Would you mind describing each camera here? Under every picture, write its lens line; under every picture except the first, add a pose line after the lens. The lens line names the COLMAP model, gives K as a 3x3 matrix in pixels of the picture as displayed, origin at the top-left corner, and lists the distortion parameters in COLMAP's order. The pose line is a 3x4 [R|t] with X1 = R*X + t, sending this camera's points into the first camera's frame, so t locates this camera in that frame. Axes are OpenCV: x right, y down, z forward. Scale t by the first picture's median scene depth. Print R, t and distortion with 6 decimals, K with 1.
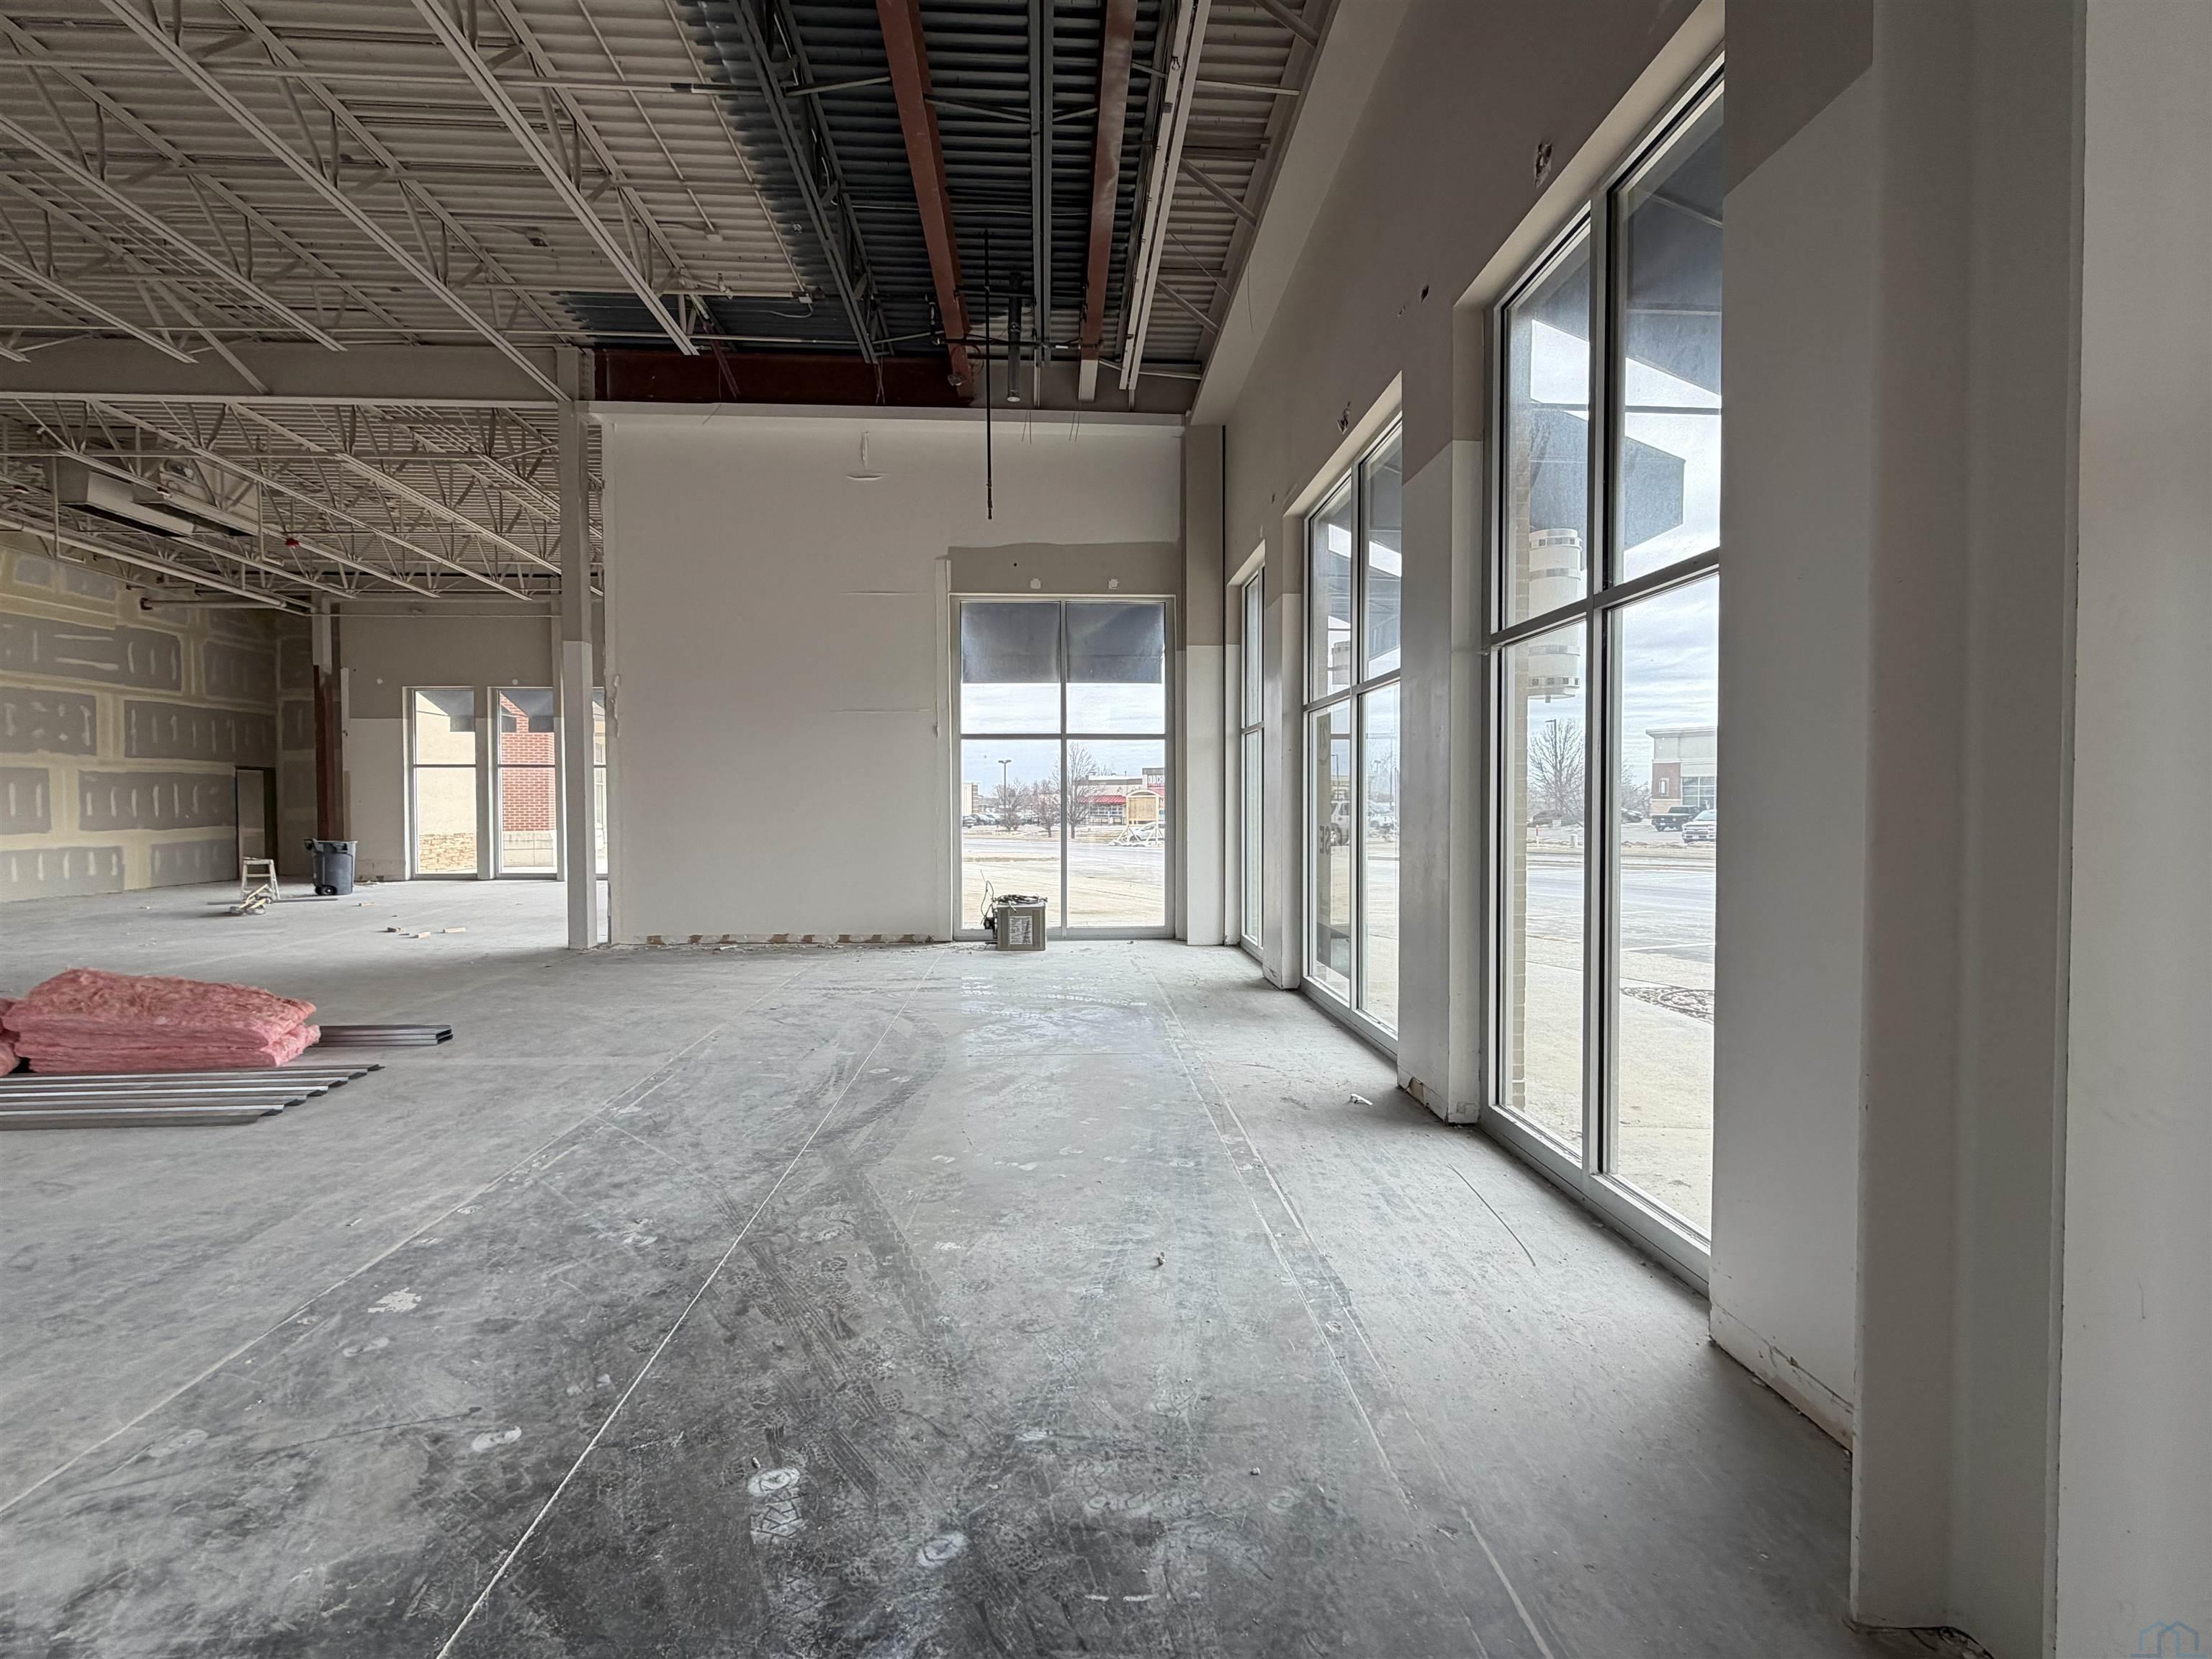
lens RADIAL K [[969.4, 0, 1106.0], [0, 969.4, 829.5], [0, 0, 1]] dist [0.002653, -0.000222]
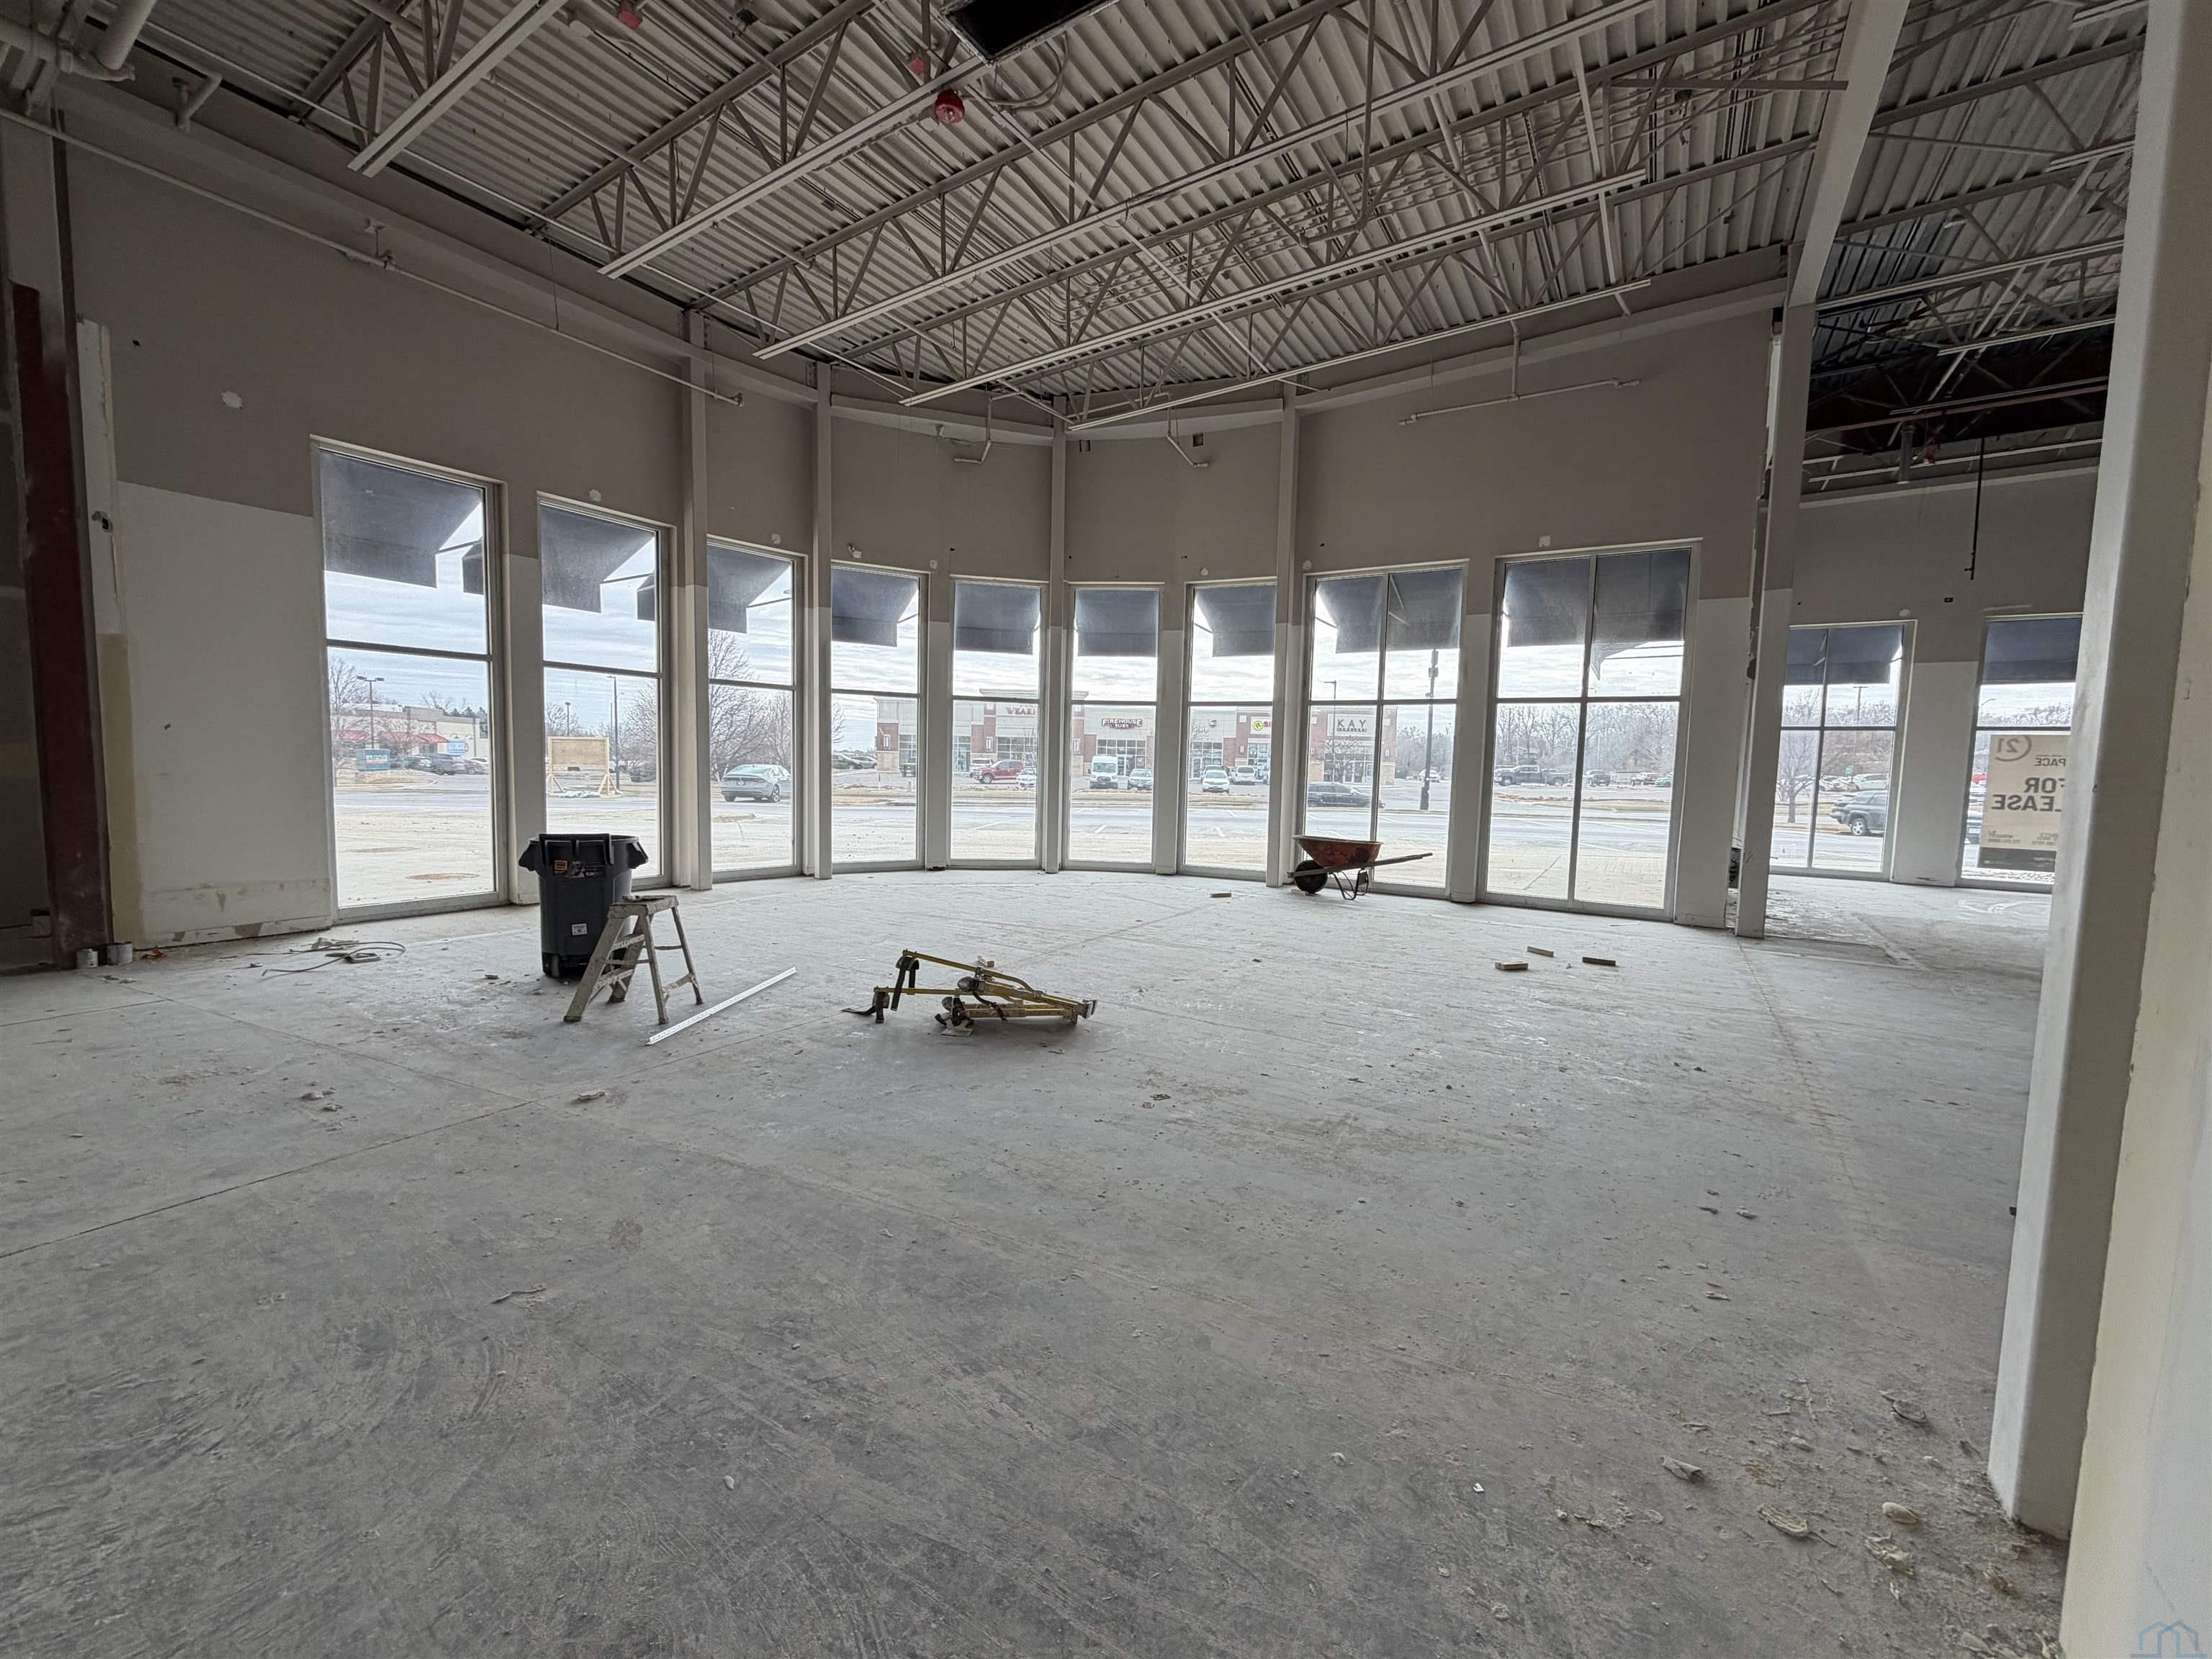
lens RADIAL K [[892.0, 0, 1106.0], [0, 892.0, 829.5], [0, 0, 1]] dist [0.008807, 0.000001]
pose [[0.594937, -0.044501, 0.802539, -1.526197], [-0.004319, 0.998275, 0.058557, -0.021737], [-0.803761, -0.038304, 0.593718, 0.963161]]
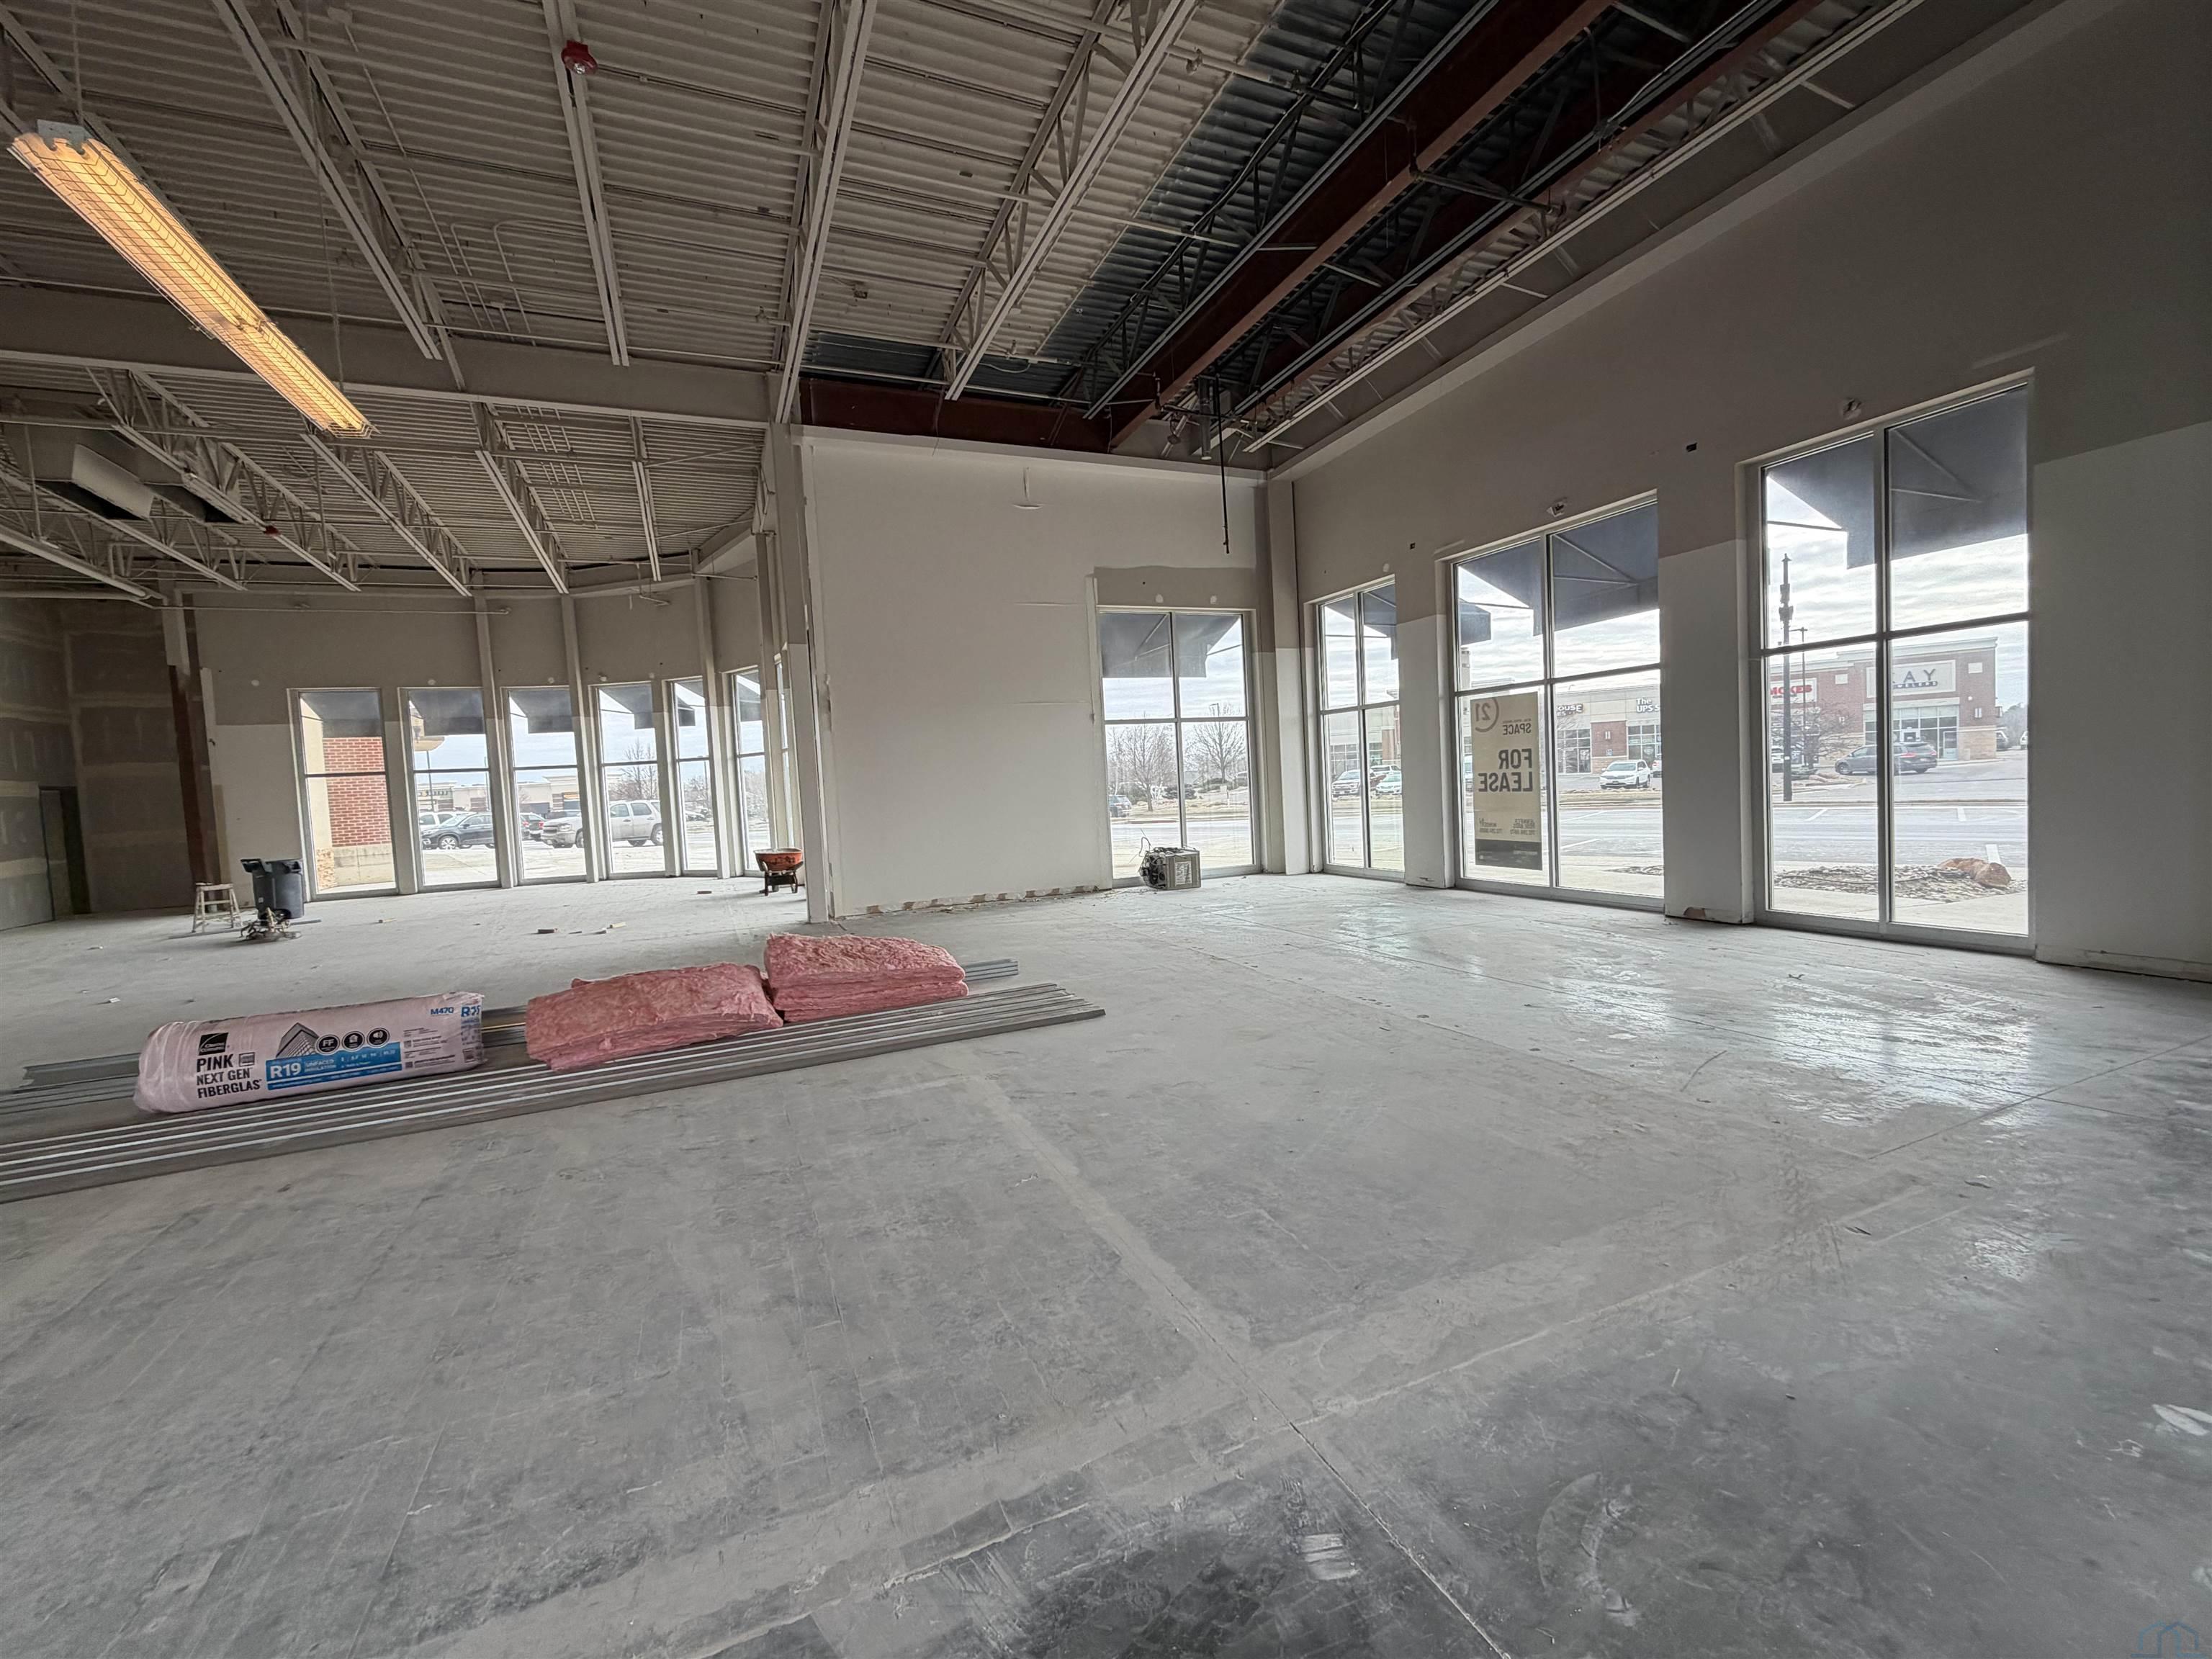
lens RADIAL K [[890.6, 0, 1106.0], [0, 890.6, 829.5], [0, 0, 1]] dist [0.000946, -0.000204]
pose [[0.941157, -0.066093, 0.331444, -0.535830], [0.058918, 0.997761, 0.031660, 0.003559], [-0.332794, -0.010269, 0.942943, -0.064347]]
